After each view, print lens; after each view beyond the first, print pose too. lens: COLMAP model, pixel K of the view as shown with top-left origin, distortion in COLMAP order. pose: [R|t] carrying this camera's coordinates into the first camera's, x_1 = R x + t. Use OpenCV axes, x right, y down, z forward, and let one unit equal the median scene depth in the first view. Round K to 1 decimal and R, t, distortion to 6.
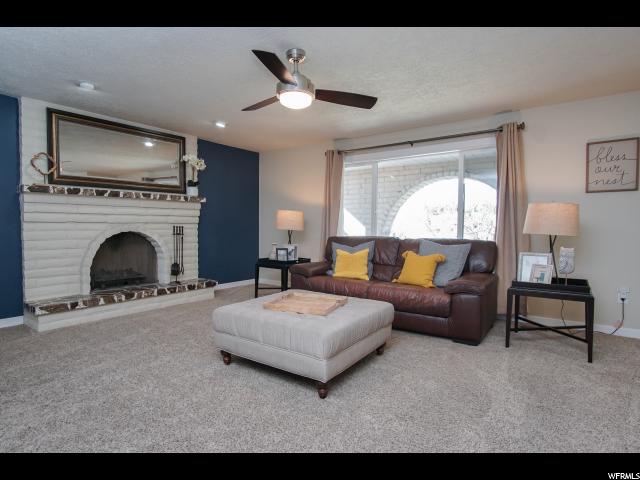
lens RADIAL K [[350.2, 0, 314.5], [0, 350.2, 239.9], [0, 0, 1]] dist [-0.030348, -0.000131]
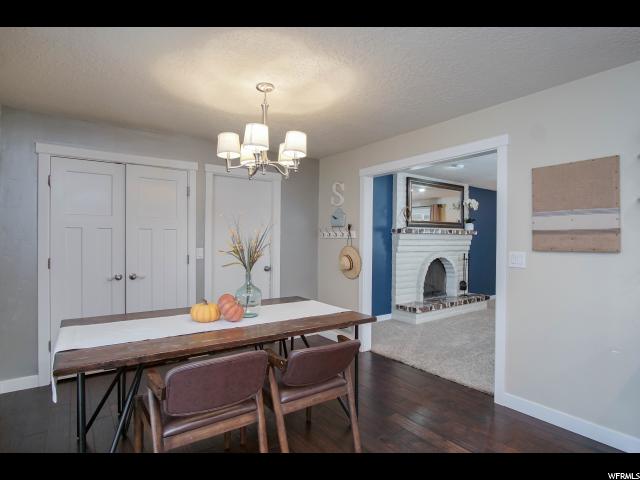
lens RADIAL K [[344.2, 0, 320.8], [0, 344.2, 244.0], [0, 0, 1]] dist [-0.028512, 0.000123]
pose [[0.956247, 0.005290, -0.292511, -0.589686], [-0.015157, 0.999390, -0.031473, -0.028050], [0.292166, 0.034529, 0.955744, -0.466930]]
